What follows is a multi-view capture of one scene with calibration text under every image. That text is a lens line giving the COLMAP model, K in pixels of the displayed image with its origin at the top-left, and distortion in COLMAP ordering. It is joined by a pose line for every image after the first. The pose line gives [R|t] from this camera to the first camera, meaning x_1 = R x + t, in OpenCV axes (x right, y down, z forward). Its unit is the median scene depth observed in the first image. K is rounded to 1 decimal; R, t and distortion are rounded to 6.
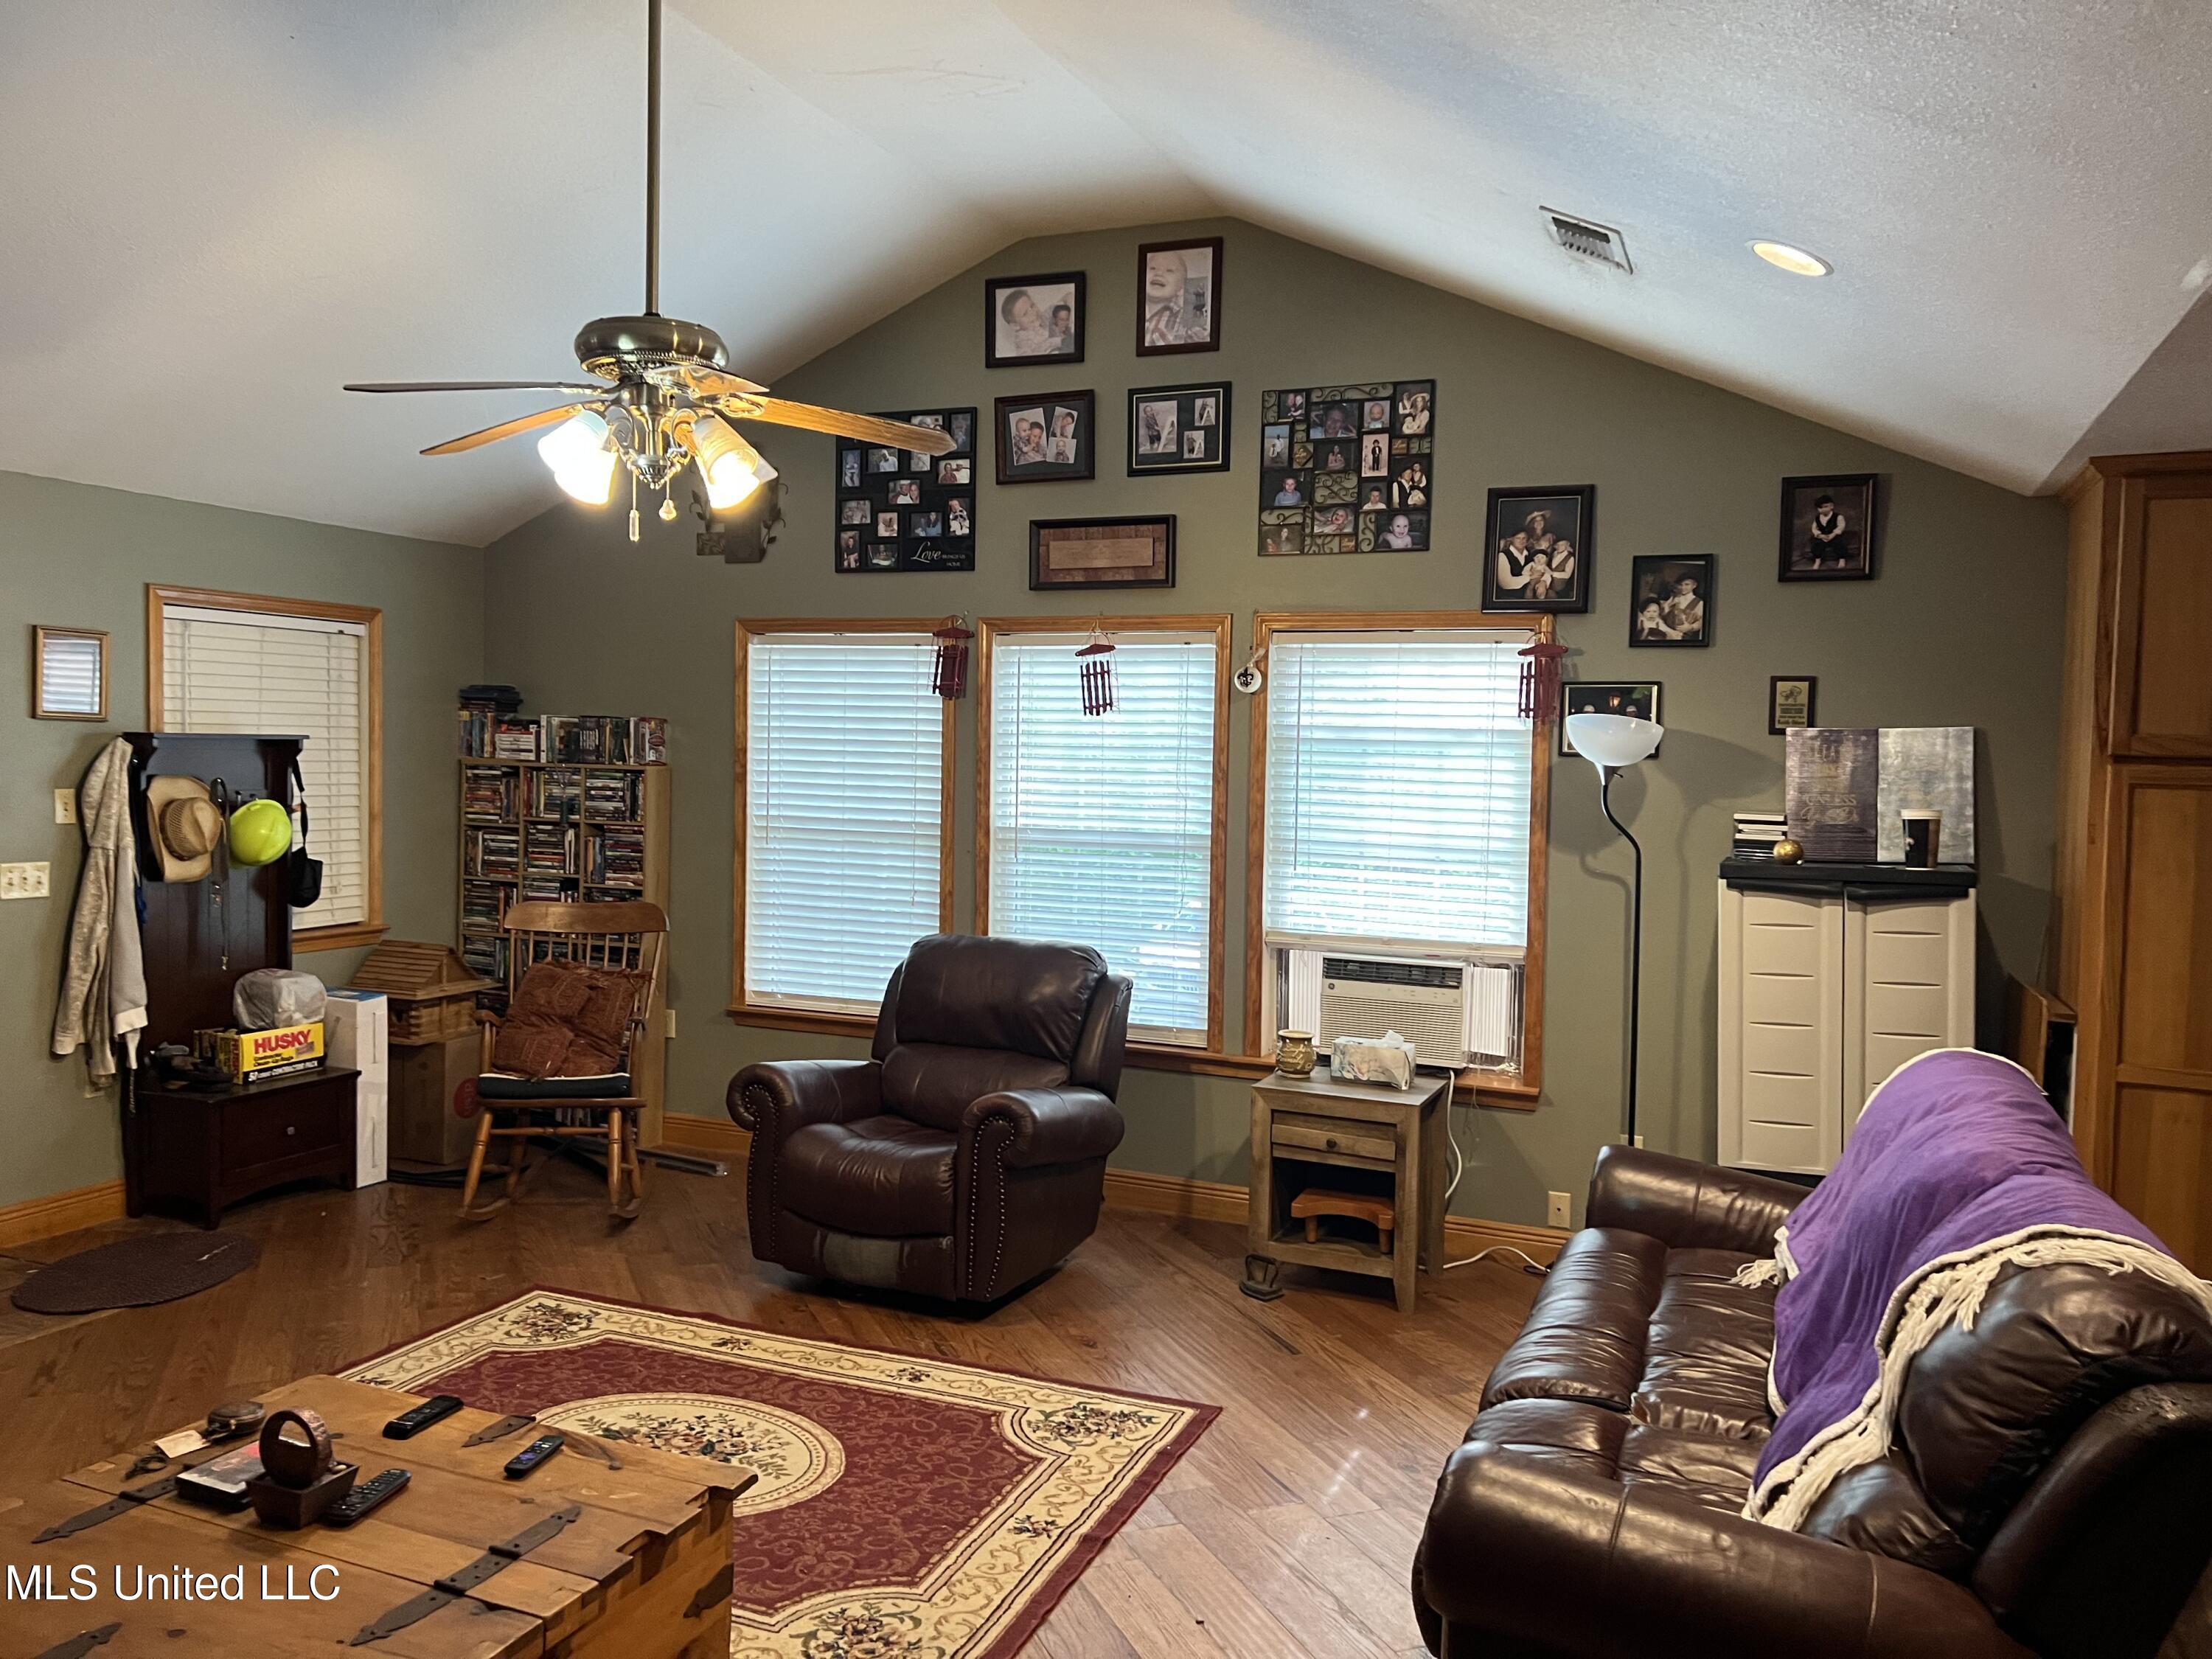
lens RADIAL K [[1640.2, 0, 1092.6], [0, 1640.2, 837.5], [0, 0, 1]] dist [0.084407, -0.114627]
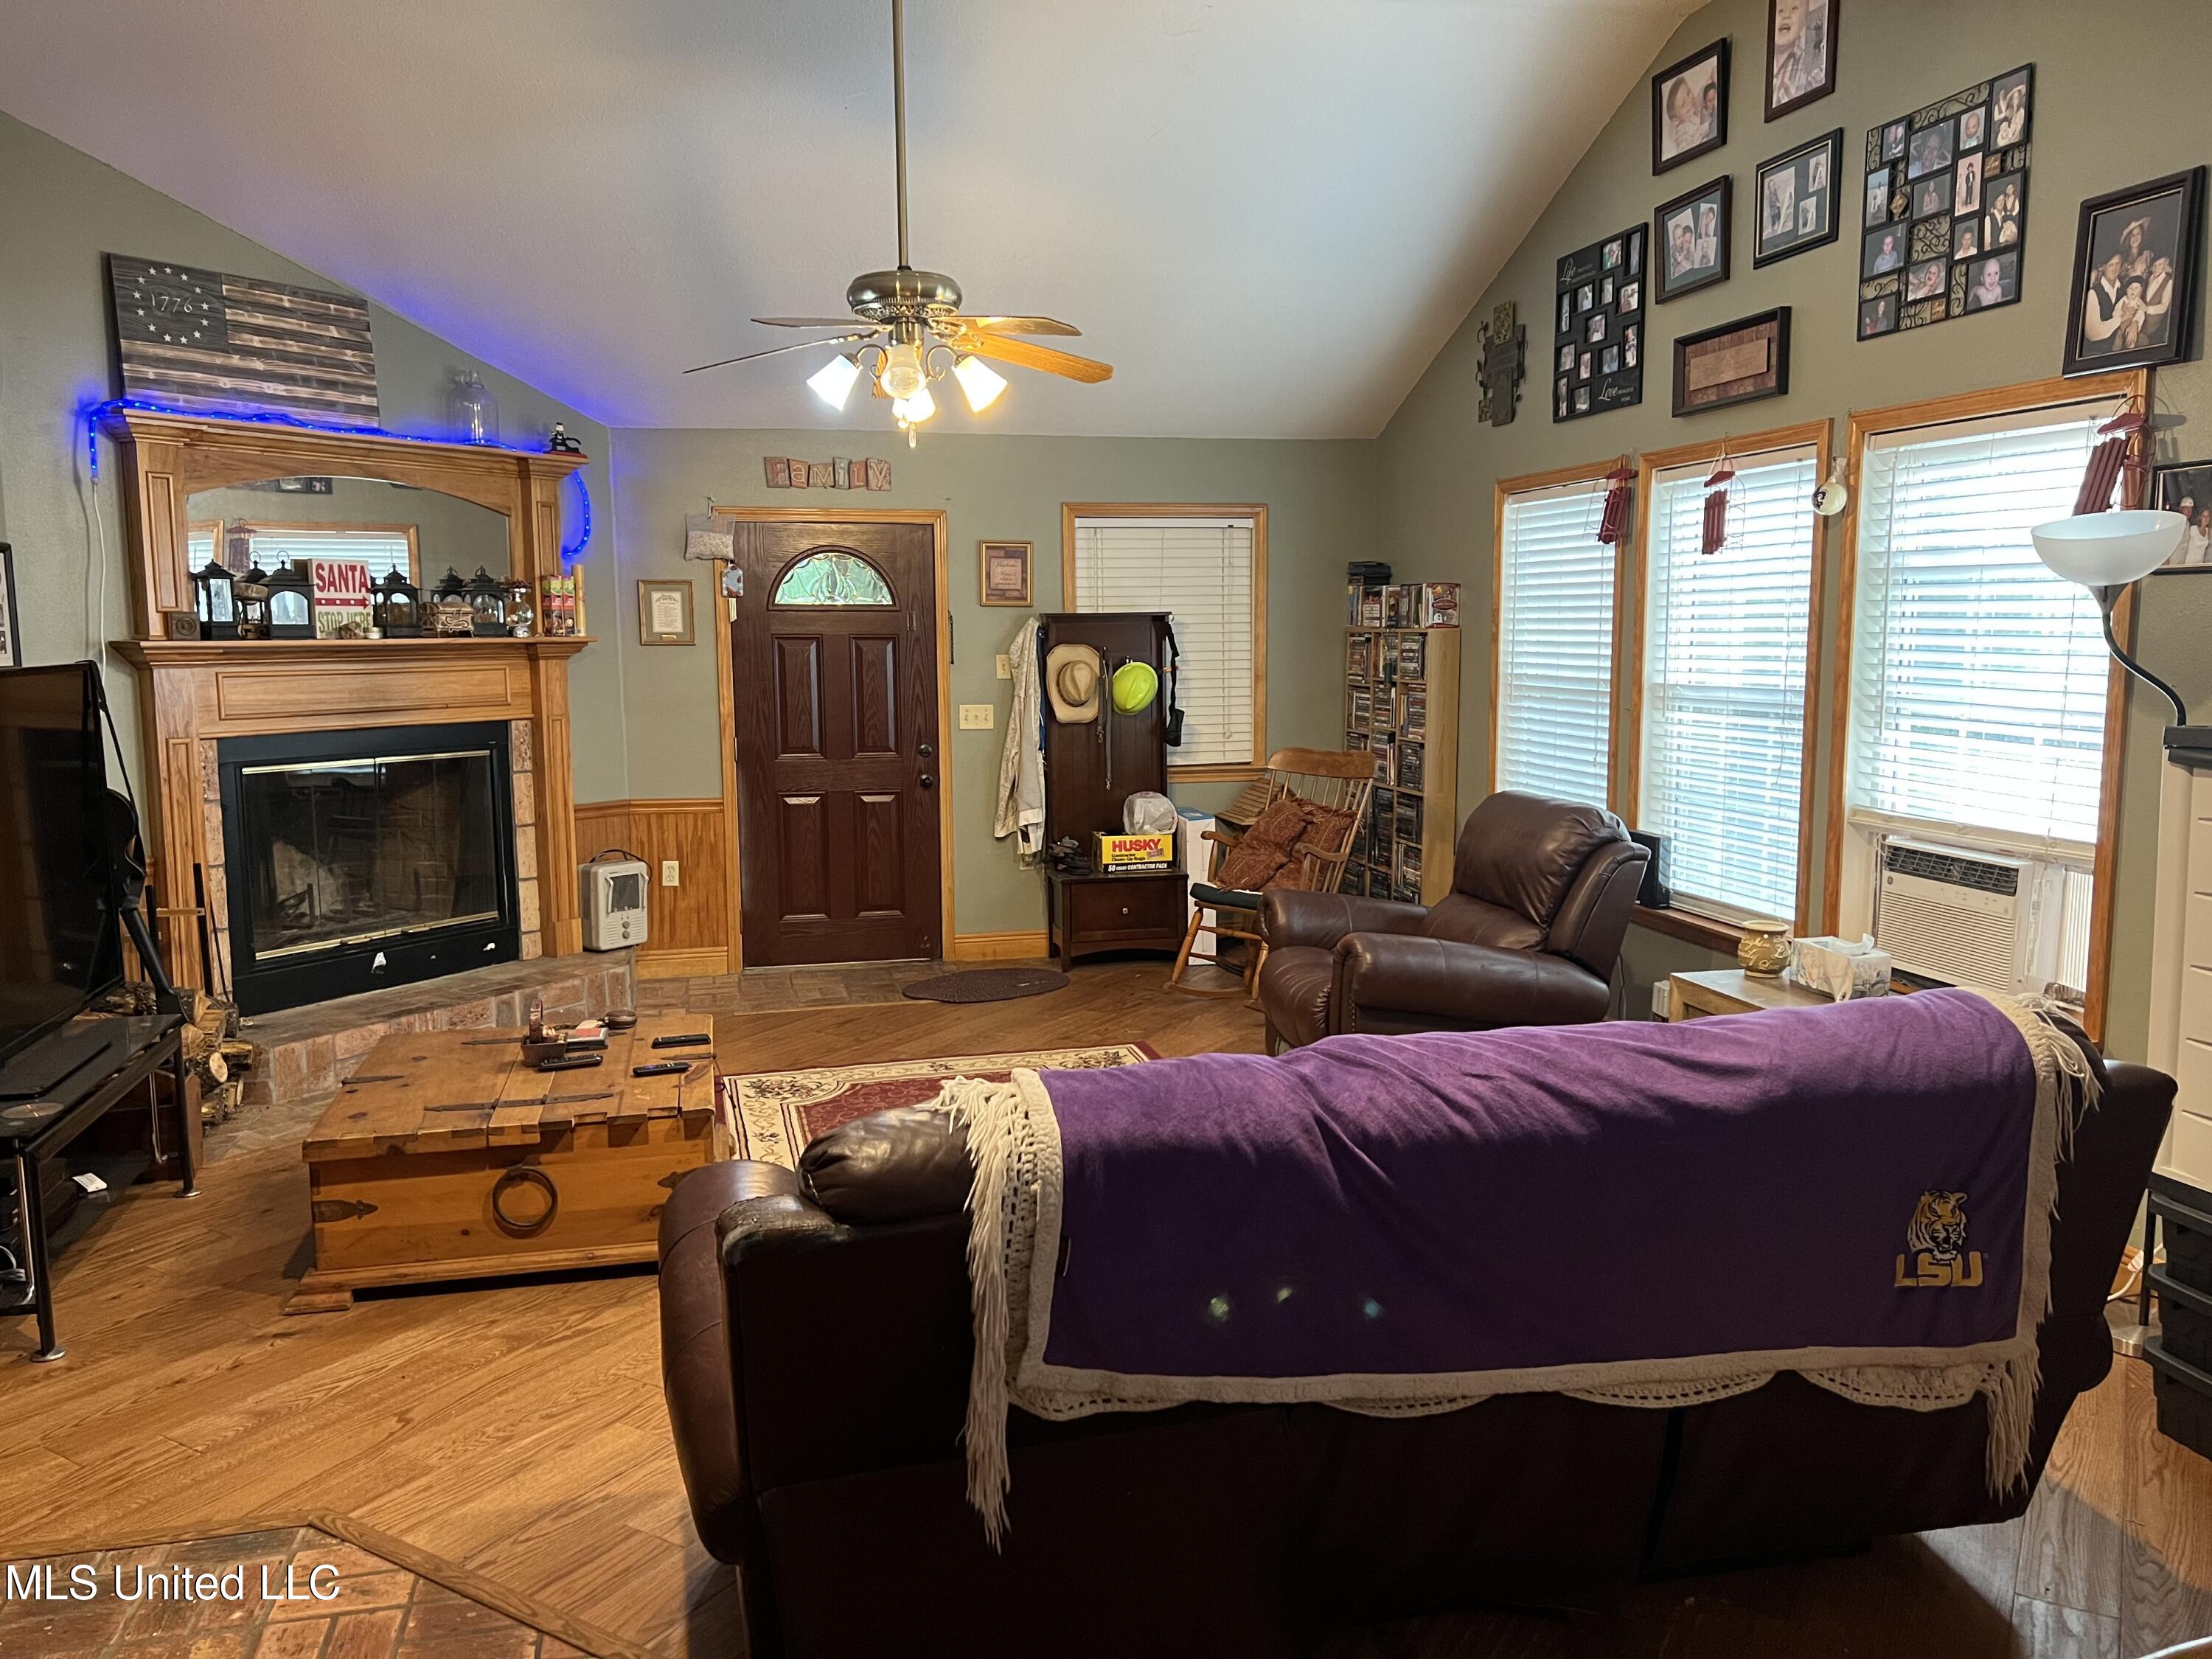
lens RADIAL K [[1640.2, 0, 1092.6], [0, 1640.2, 837.5], [0, 0, 1]] dist [0.084407, -0.114627]
pose [[0.588049, 0.076020, -0.805245, 0.546679], [-0.018981, 0.996596, 0.080223, 0.012324], [0.808602, -0.031890, 0.587491, 0.208466]]
